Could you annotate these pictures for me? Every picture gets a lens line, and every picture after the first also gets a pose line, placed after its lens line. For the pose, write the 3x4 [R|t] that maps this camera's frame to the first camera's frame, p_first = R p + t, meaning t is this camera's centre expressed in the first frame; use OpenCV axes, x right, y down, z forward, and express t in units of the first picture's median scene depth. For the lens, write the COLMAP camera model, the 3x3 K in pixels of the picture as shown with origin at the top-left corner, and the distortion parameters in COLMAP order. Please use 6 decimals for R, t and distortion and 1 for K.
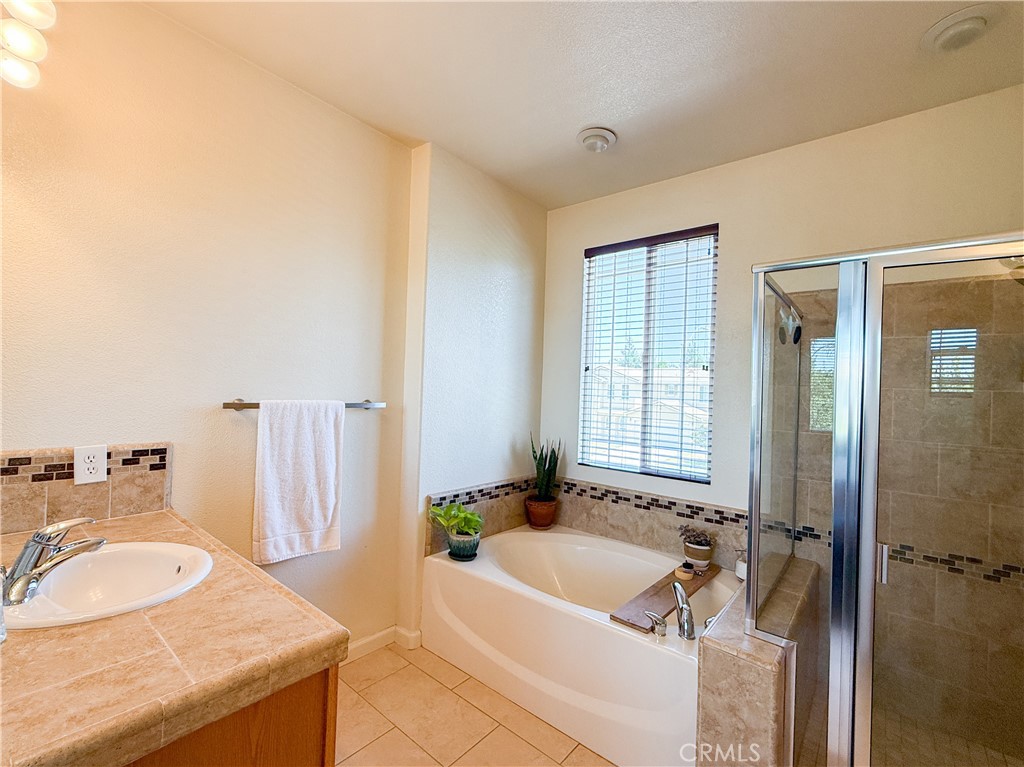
lens RADIAL K [[441.0, 0, 508.5], [0, 441.0, 387.4], [0, 0, 1]] dist [-0.005945, -0.000495]
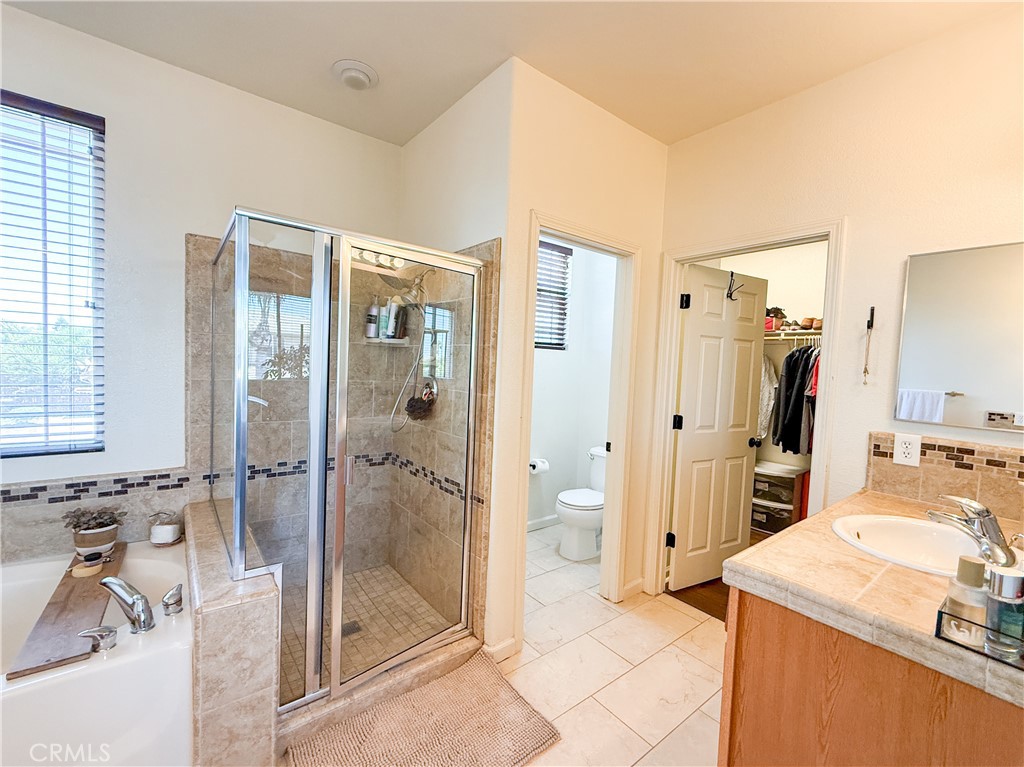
lens RADIAL K [[441.0, 0, 502.5], [0, 441.0, 384.2], [0, 0, 1]] dist [-0.005945, -0.000495]
pose [[0.214462, -0.083864, 0.973125, -0.154845], [-0.039613, 0.994741, 0.094457, -0.006605], [-0.975929, -0.058805, 0.210012, 0.118377]]
